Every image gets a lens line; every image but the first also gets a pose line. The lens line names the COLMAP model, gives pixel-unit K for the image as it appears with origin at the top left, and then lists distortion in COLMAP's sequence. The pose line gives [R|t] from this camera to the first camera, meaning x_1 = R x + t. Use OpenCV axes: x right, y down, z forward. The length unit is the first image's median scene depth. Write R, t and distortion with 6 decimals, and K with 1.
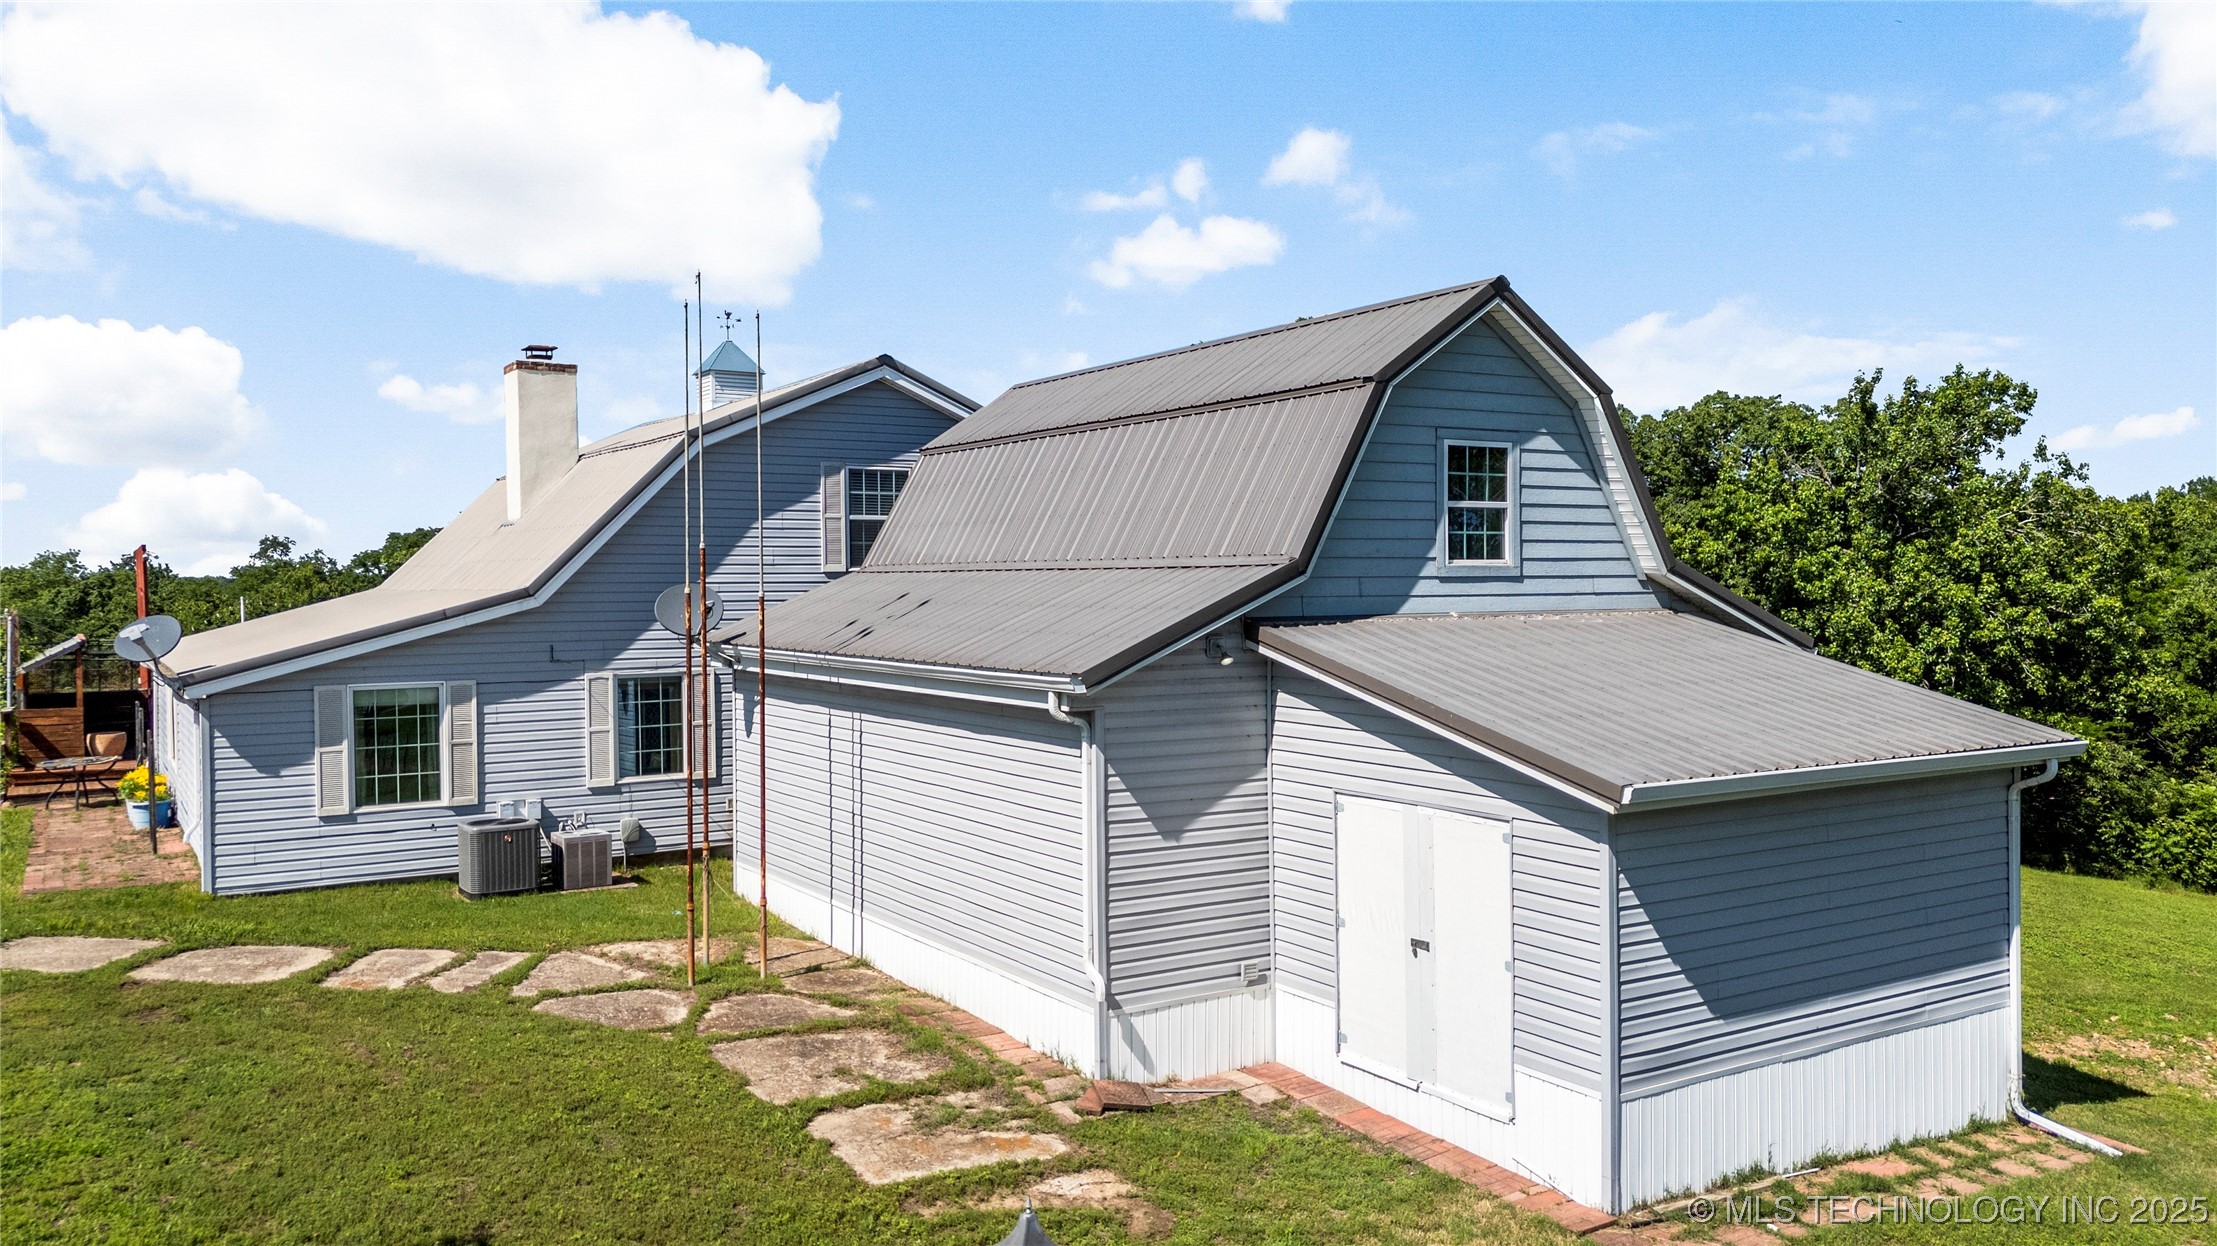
lens RADIAL K [[1615.0, 0, 1108.5], [0, 1615.0, 623.0], [0, 0, 1]] dist [0.072248, -0.000706]
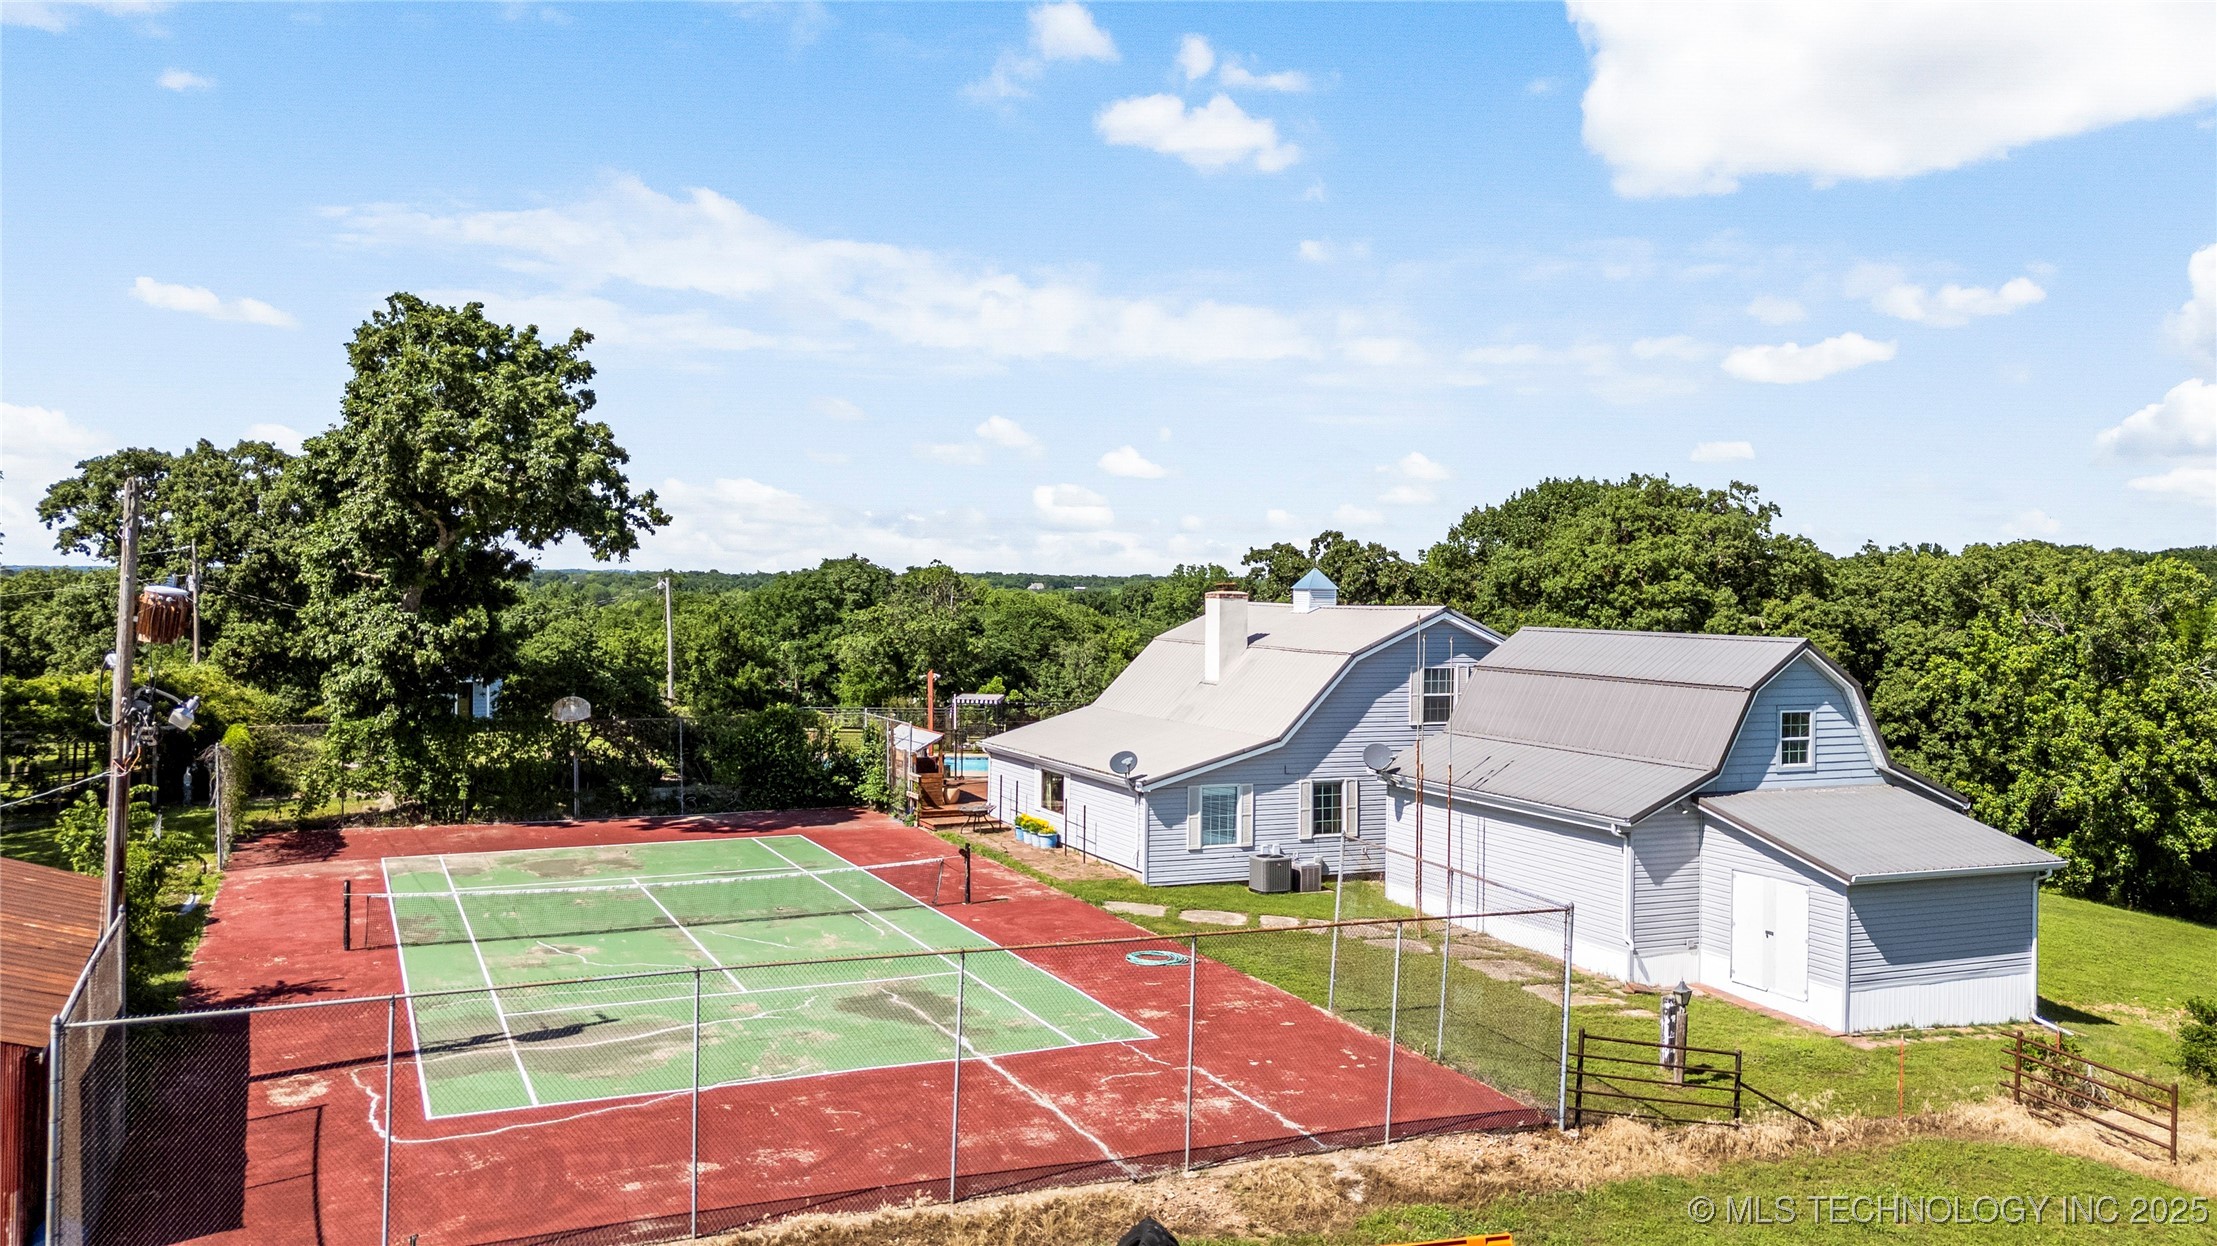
lens RADIAL K [[1700.6, 0, 1108.5], [0, 1700.6, 623.0], [0, 0, 1]] dist [0.053555, -0.011329]
pose [[0.989582, 0.024157, -0.141926, -0.296415], [-0.024785, 0.999689, -0.002658, -0.161992], [0.141818, 0.006148, 0.989874, -1.157472]]
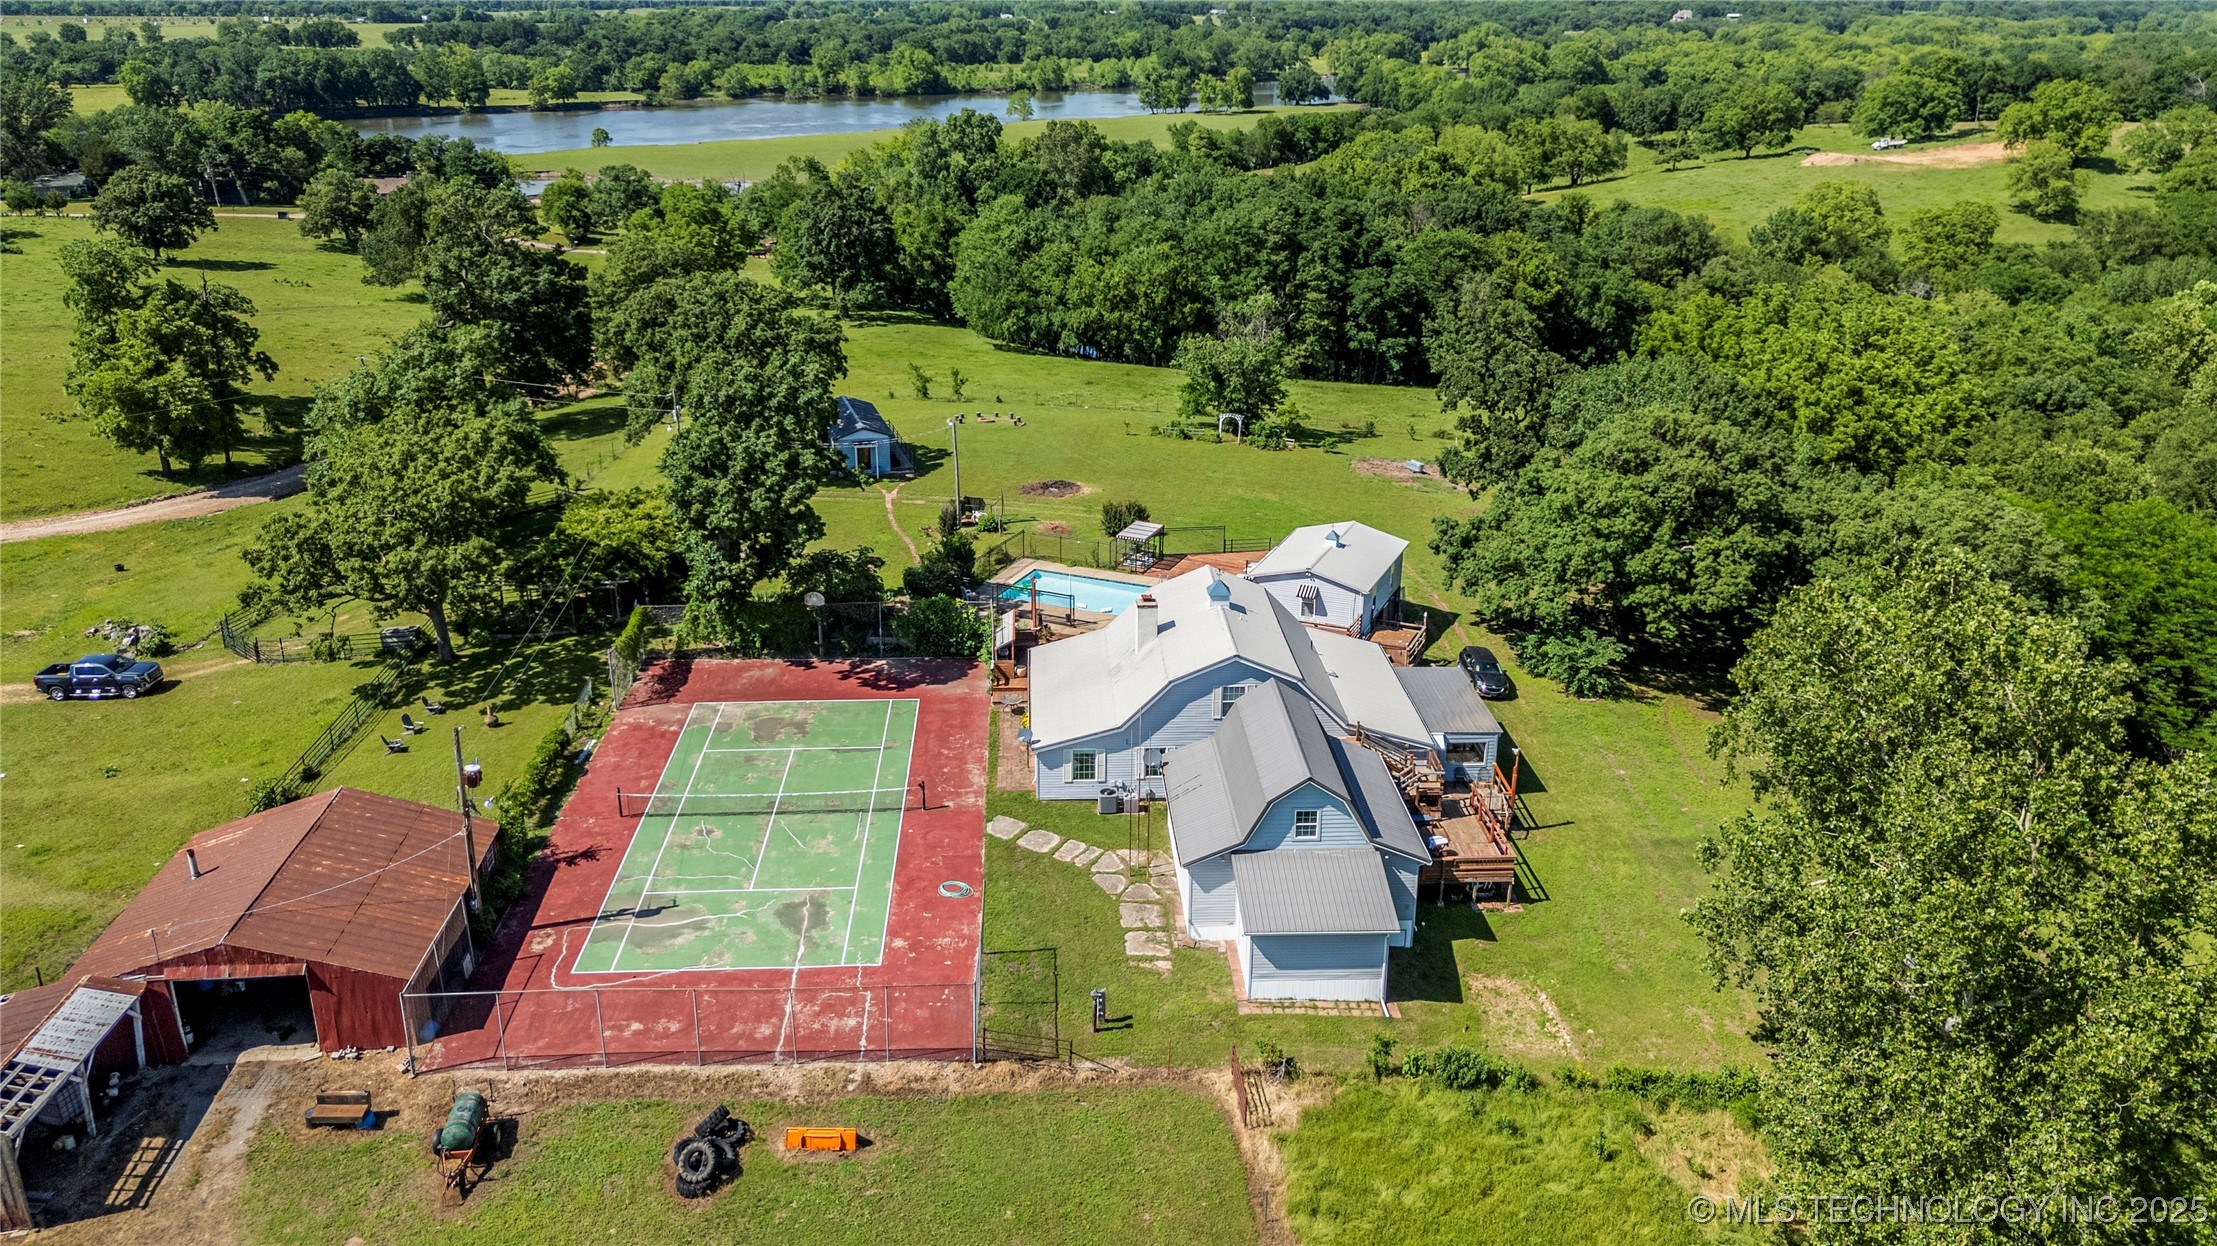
lens RADIAL K [[1615.0, 0, 1108.5], [0, 1615.0, 623.0], [0, 0, 1]] dist [0.072248, -0.000706]
pose [[0.870765, 0.187905, -0.454380, 1.197530], [-0.023623, 0.939019, 0.343053, -1.485407], [0.491132, -0.287984, 0.822103, -1.840431]]
